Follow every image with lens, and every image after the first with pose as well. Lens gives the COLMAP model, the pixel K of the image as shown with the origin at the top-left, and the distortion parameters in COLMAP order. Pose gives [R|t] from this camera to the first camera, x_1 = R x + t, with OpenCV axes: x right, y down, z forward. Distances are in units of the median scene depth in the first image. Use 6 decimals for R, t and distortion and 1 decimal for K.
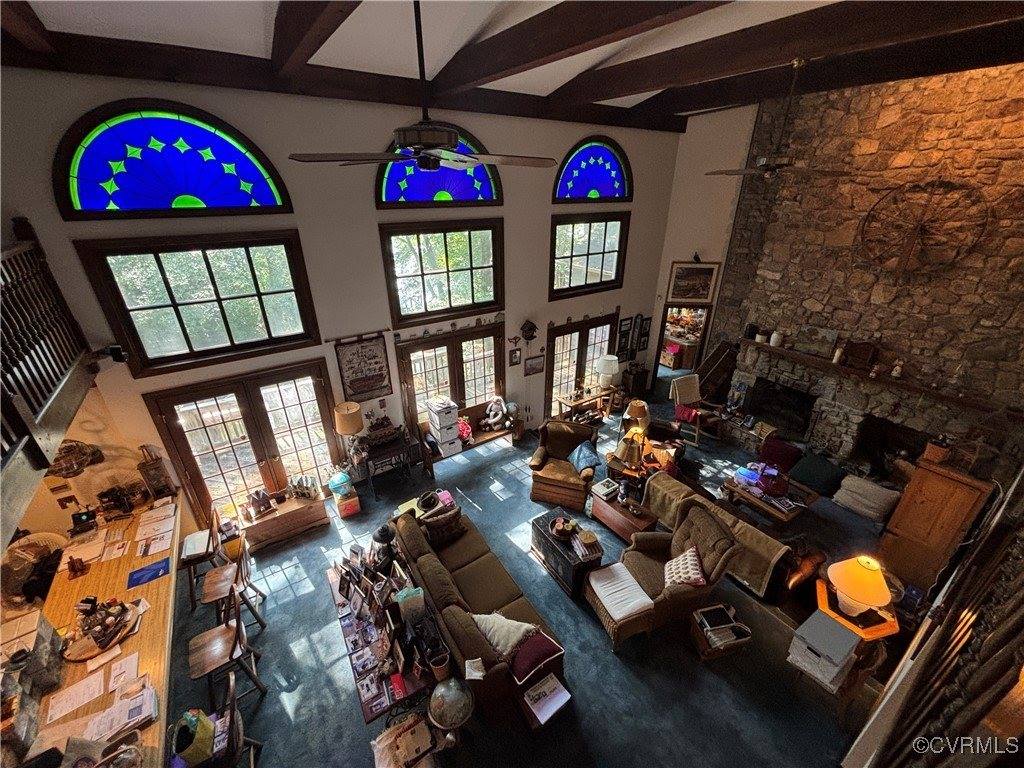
lens RADIAL K [[410.1, 0, 514.6], [0, 410.1, 388.3], [0, 0, 1]] dist [0.000685, 0.000598]
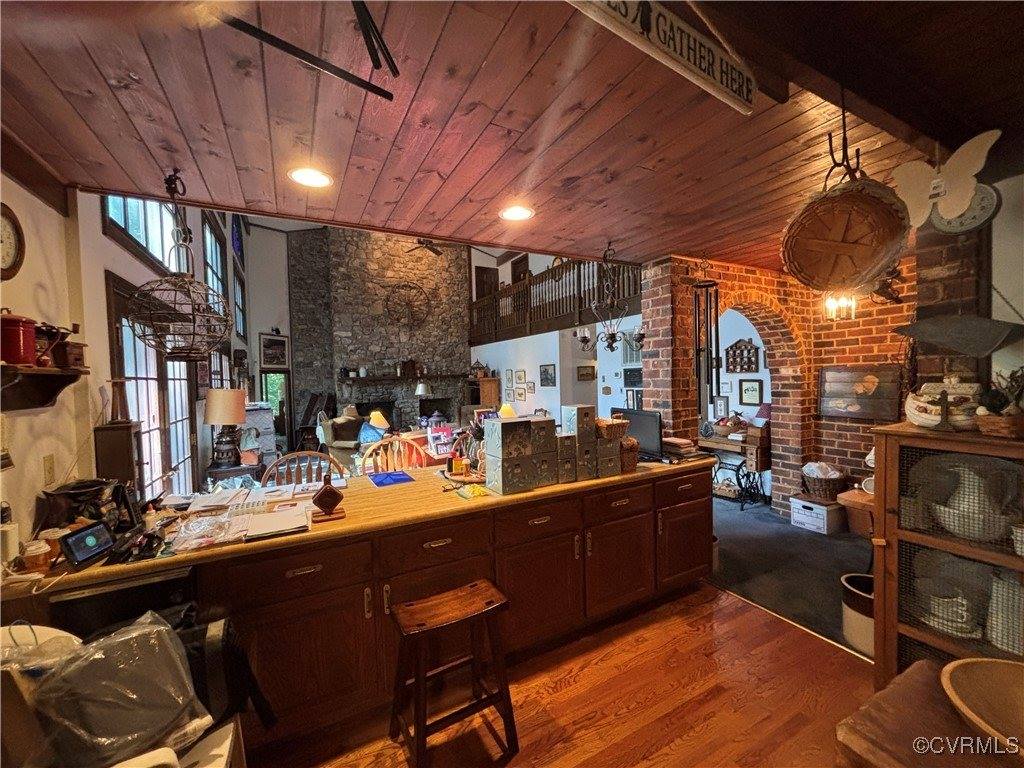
lens RADIAL K [[410.1, 0, 512.0], [0, 410.1, 387.1], [0, 0, 1]] dist [0.000685, 0.000598]
pose [[0.136123, -0.034432, 0.990093, -0.949897], [0.458769, 0.887972, -0.032193, 0.276241], [-0.878067, 0.458606, 0.136670, 0.387391]]
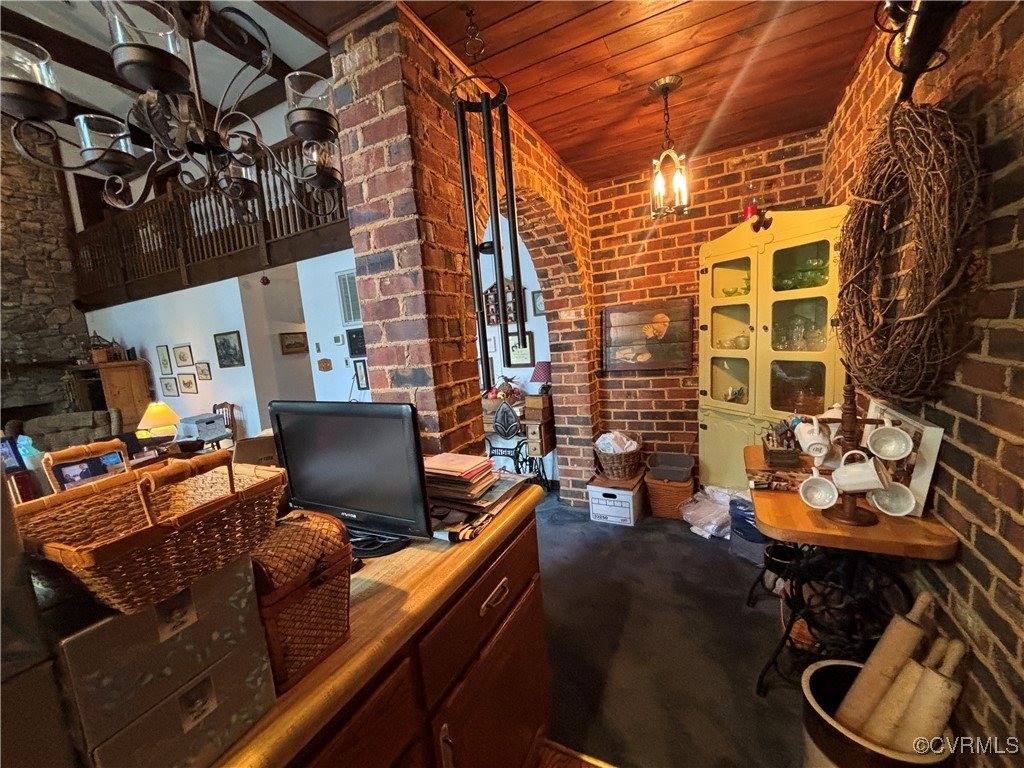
lens RADIAL K [[410.1, 0, 507.7], [0, 410.1, 390.4], [0, 0, 1]] dist [0.000685, 0.000598]
pose [[-0.447573, -0.081935, 0.890486, -0.622731], [0.465844, 0.828644, 0.310386, 0.328893], [-0.763327, 0.553748, -0.332709, 0.338228]]
